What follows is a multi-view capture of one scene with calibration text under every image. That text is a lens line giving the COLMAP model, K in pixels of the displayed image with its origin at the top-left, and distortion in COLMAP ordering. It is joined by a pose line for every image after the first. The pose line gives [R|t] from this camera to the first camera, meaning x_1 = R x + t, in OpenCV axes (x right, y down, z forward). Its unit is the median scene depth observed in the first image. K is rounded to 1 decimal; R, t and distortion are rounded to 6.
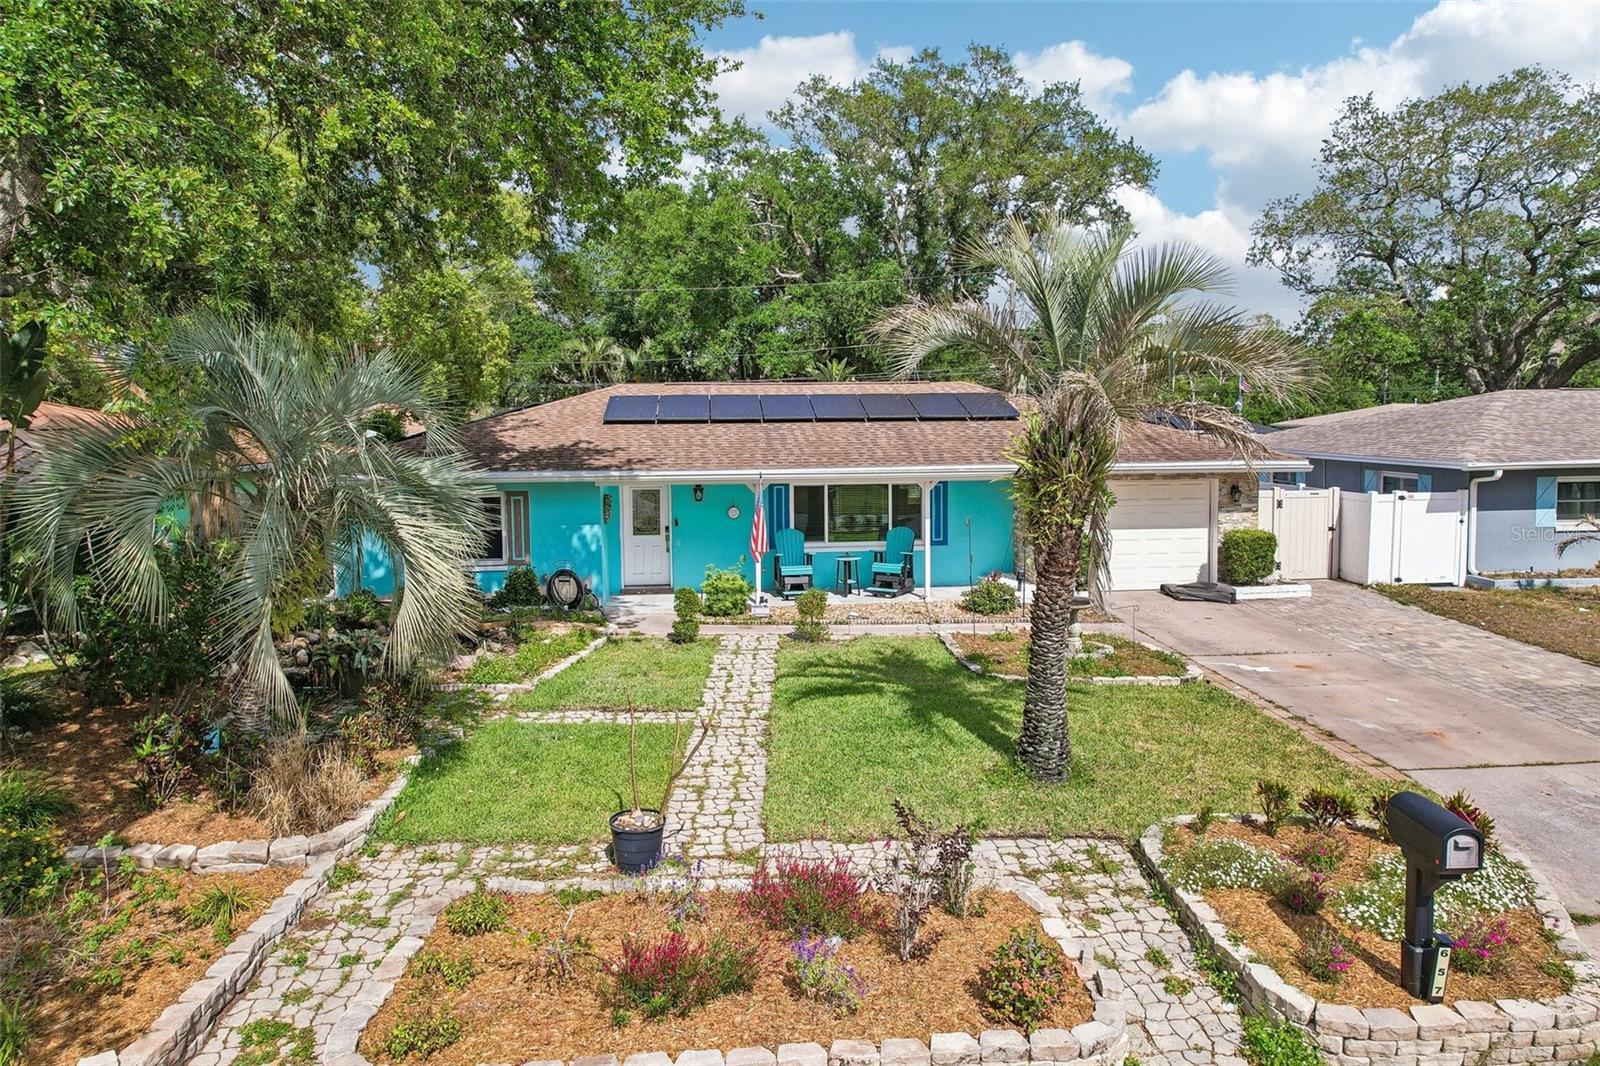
lens RADIAL K [[1036.3, 0, 800.0], [0, 1036.3, 533.0], [0, 0, 1]] dist [-0.067641, 0.061405]
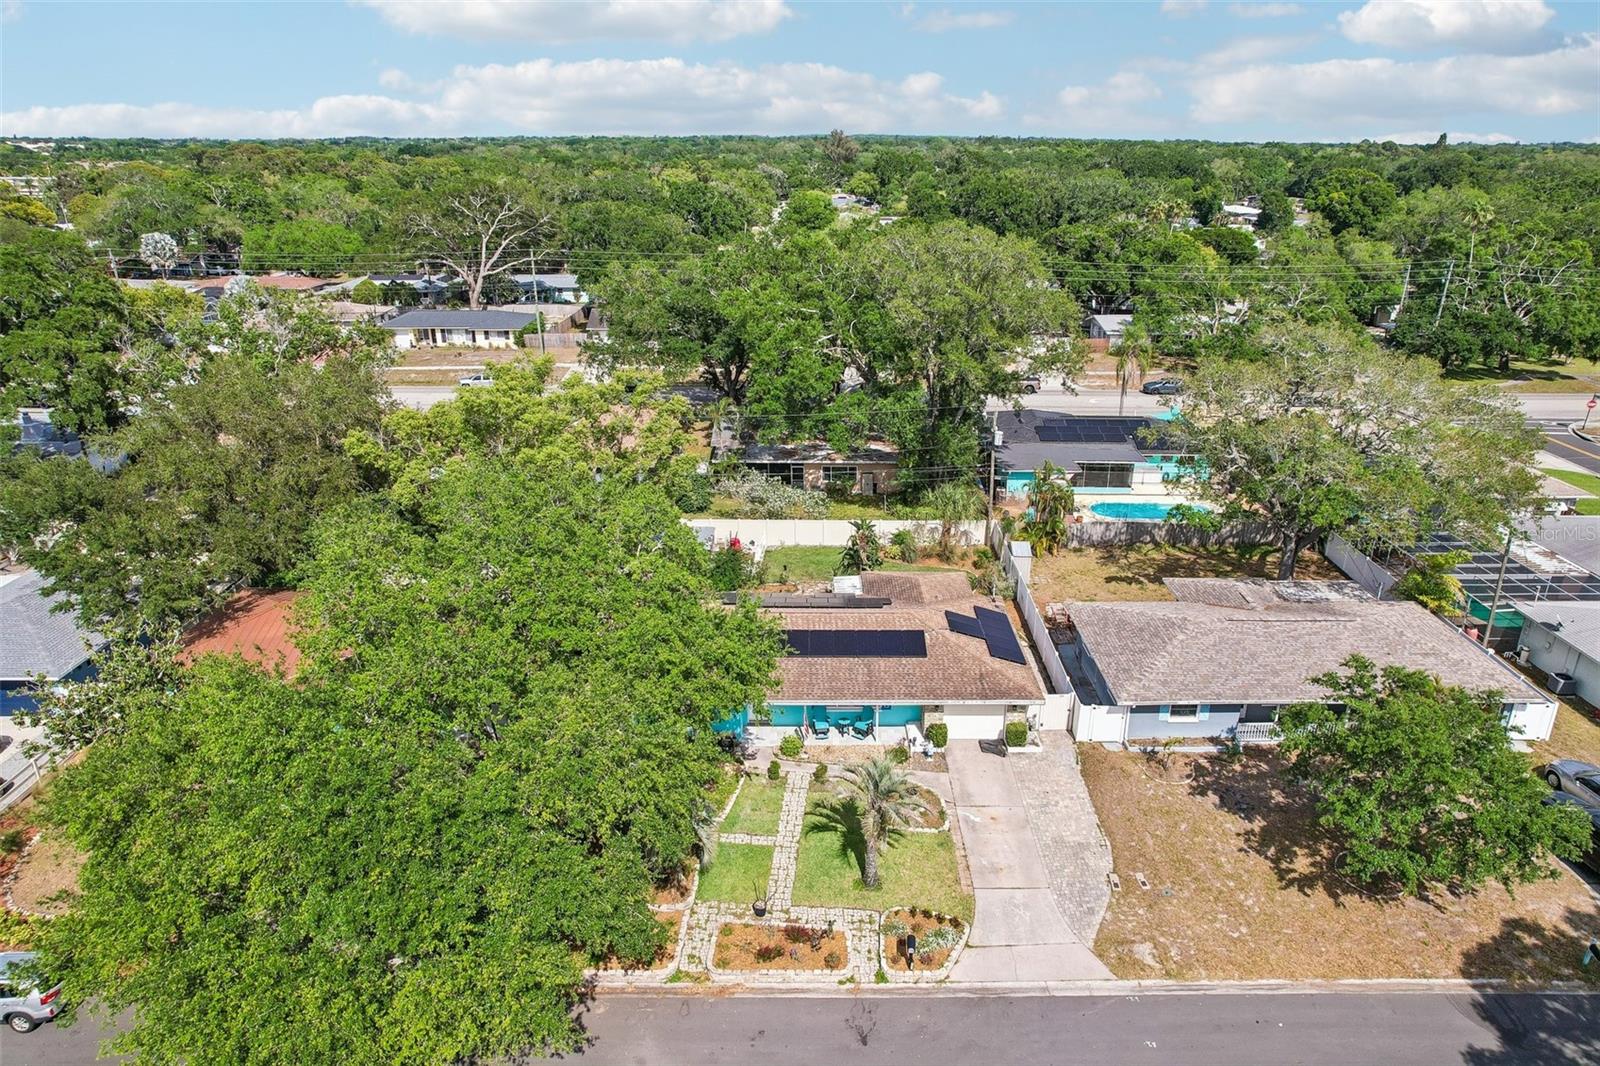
lens RADIAL K [[1023.6, 0, 806.2], [0, 1023.6, 530.2], [0, 0, 1]] dist [-0.060537, 0.054316]
pose [[0.995576, 0.046948, -0.081385, 0.128562], [-0.025397, 0.968434, 0.247975, -0.971103], [0.090458, -0.244811, 0.965342, -1.139184]]
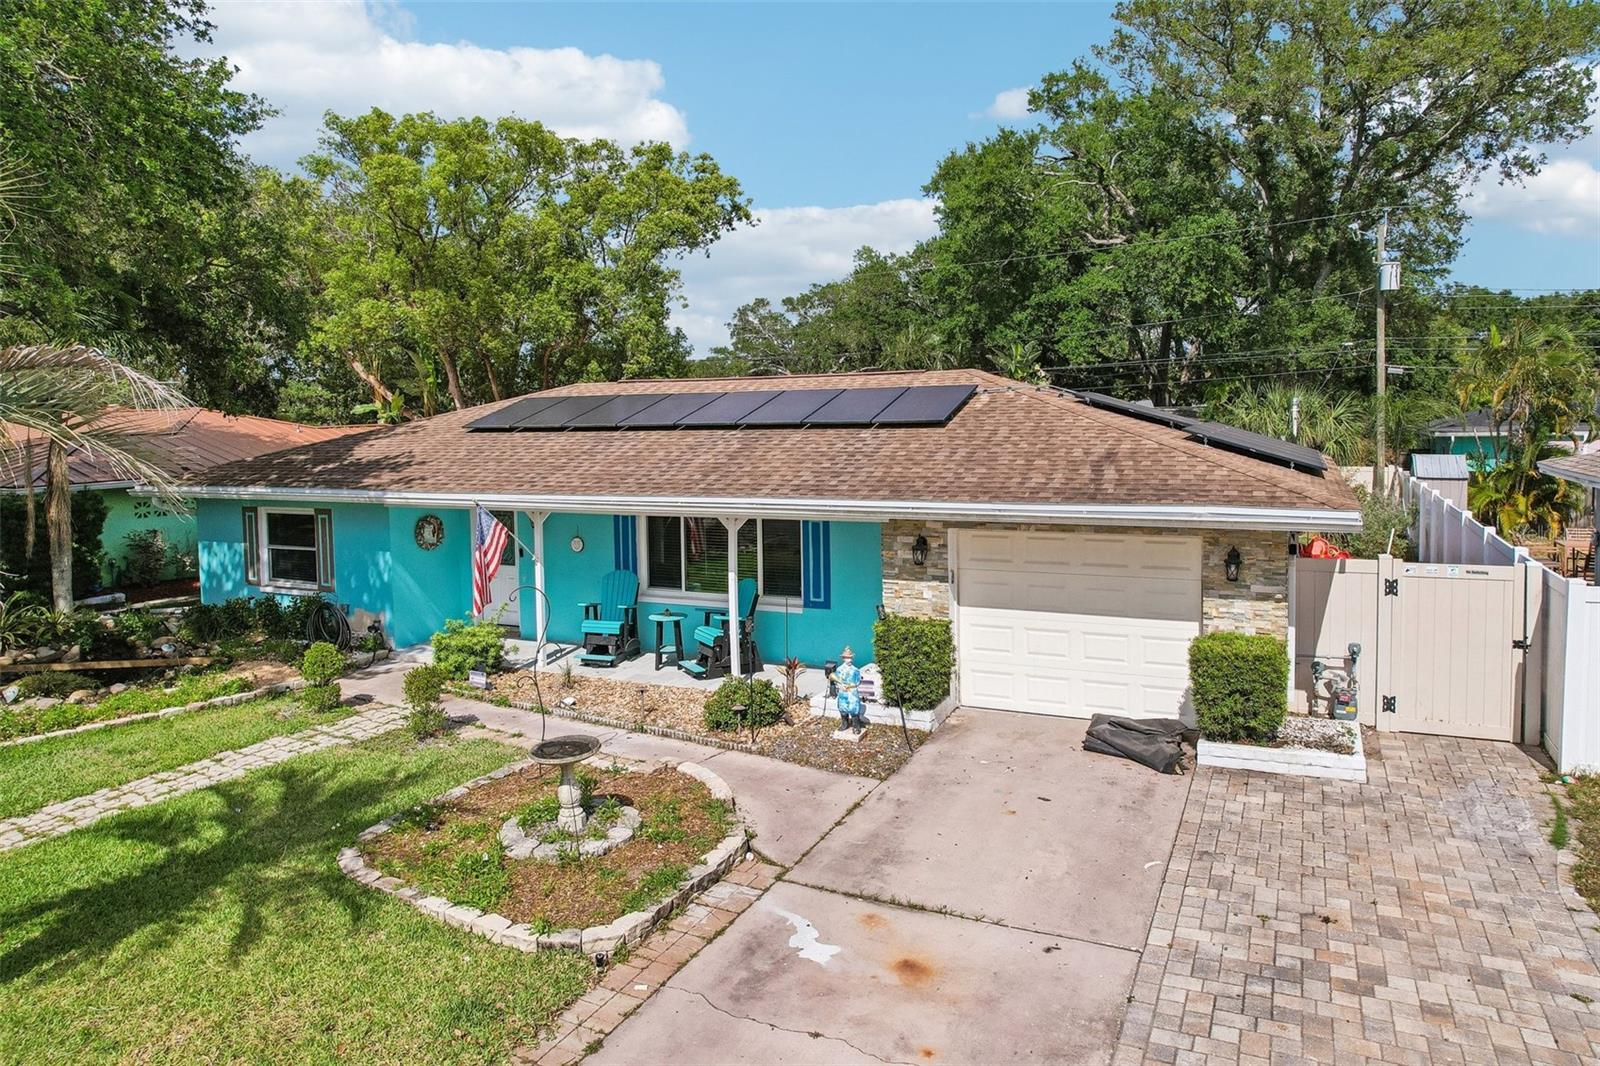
lens RADIAL K [[1042.9, 0, 796.7], [0, 1042.9, 487.2], [0, 0, 1]] dist [-0.034413, 0.004606]
pose [[0.857157, 0.031188, -0.514110, 0.507994], [-0.049209, 0.998558, -0.021468, -0.056551], [0.512699, 0.043700, 0.857455, 0.415598]]
